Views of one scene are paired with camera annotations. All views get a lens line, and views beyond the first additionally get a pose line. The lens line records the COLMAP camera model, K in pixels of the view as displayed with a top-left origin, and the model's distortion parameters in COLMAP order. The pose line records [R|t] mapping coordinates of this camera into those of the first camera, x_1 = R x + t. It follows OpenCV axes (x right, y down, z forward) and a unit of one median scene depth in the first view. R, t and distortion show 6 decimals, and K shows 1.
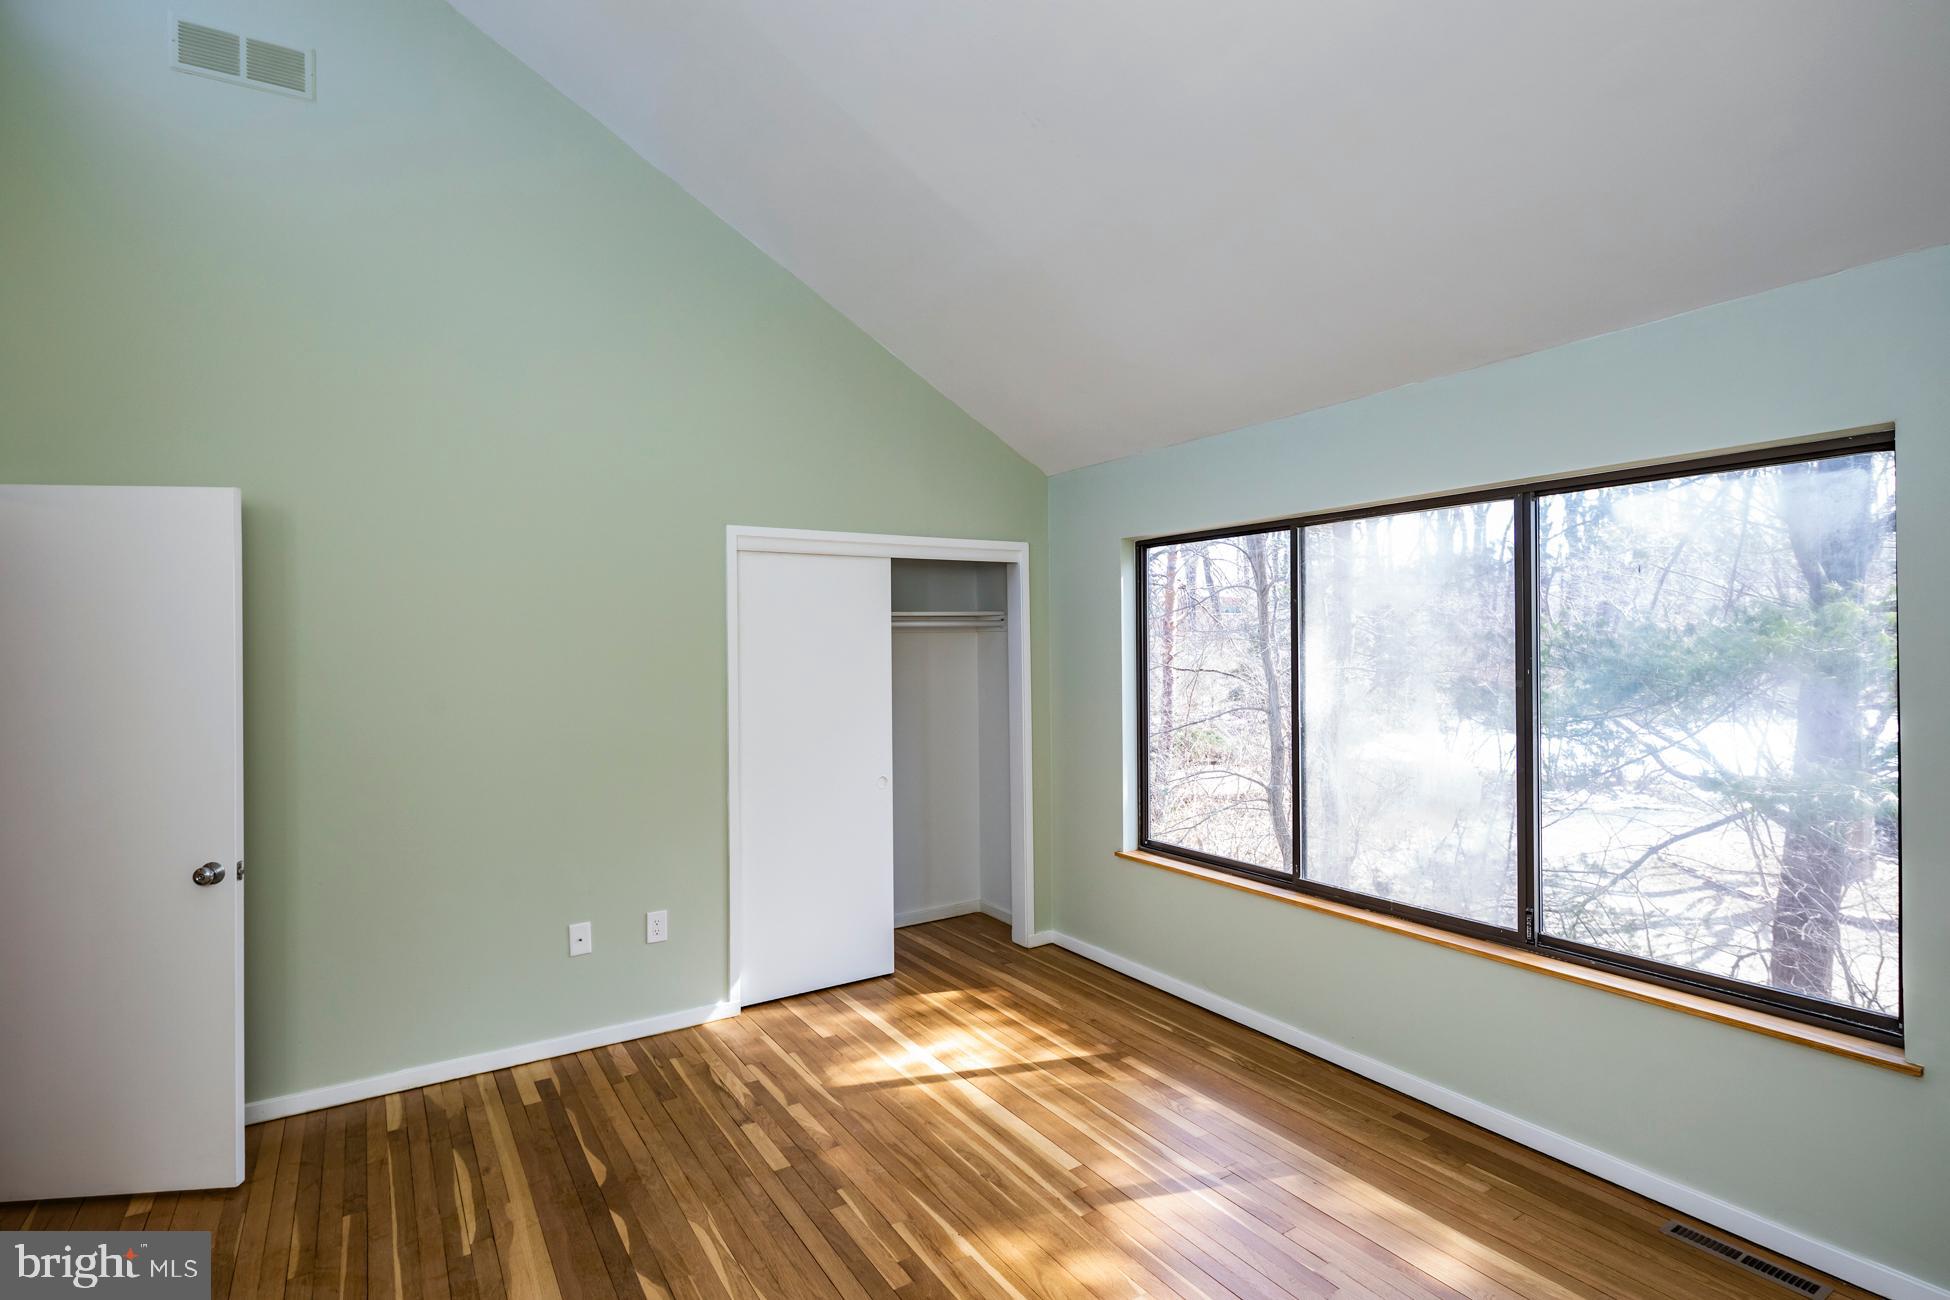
lens RADIAL K [[946.9, 0, 971.0], [0, 946.9, 647.4], [0, 0, 1]] dist [0.001277, -0.004175]
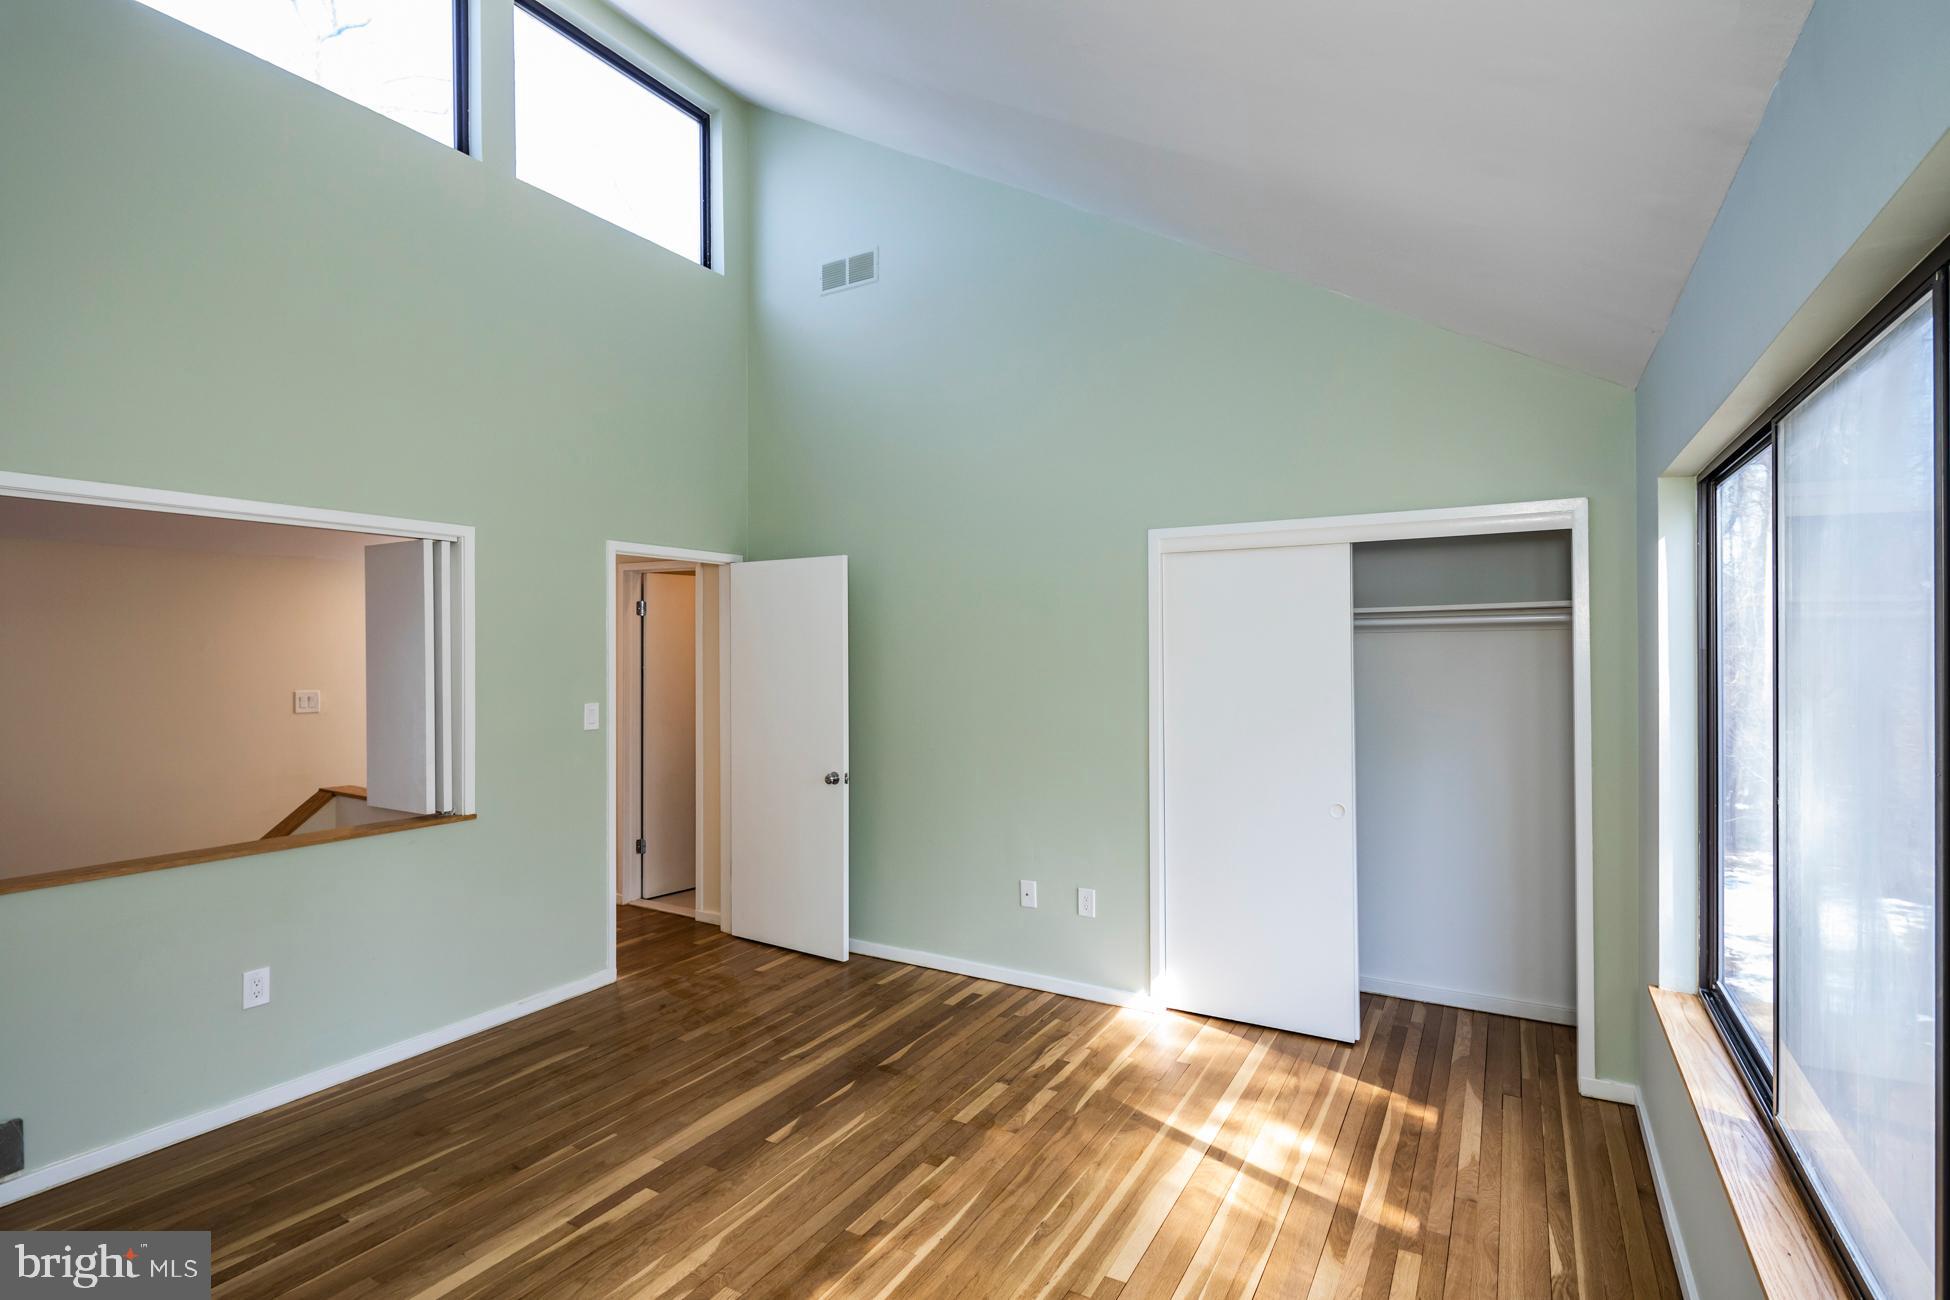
lens RADIAL K [[946.9, 0, 966.4], [0, 946.9, 648.2], [0, 0, 1]] dist [0.001277, -0.004175]
pose [[0.450124, 0.006530, -0.892942, 0.657698], [-0.001444, 0.999977, 0.006585, -0.009155], [0.892965, -0.001675, 0.450123, 0.423663]]
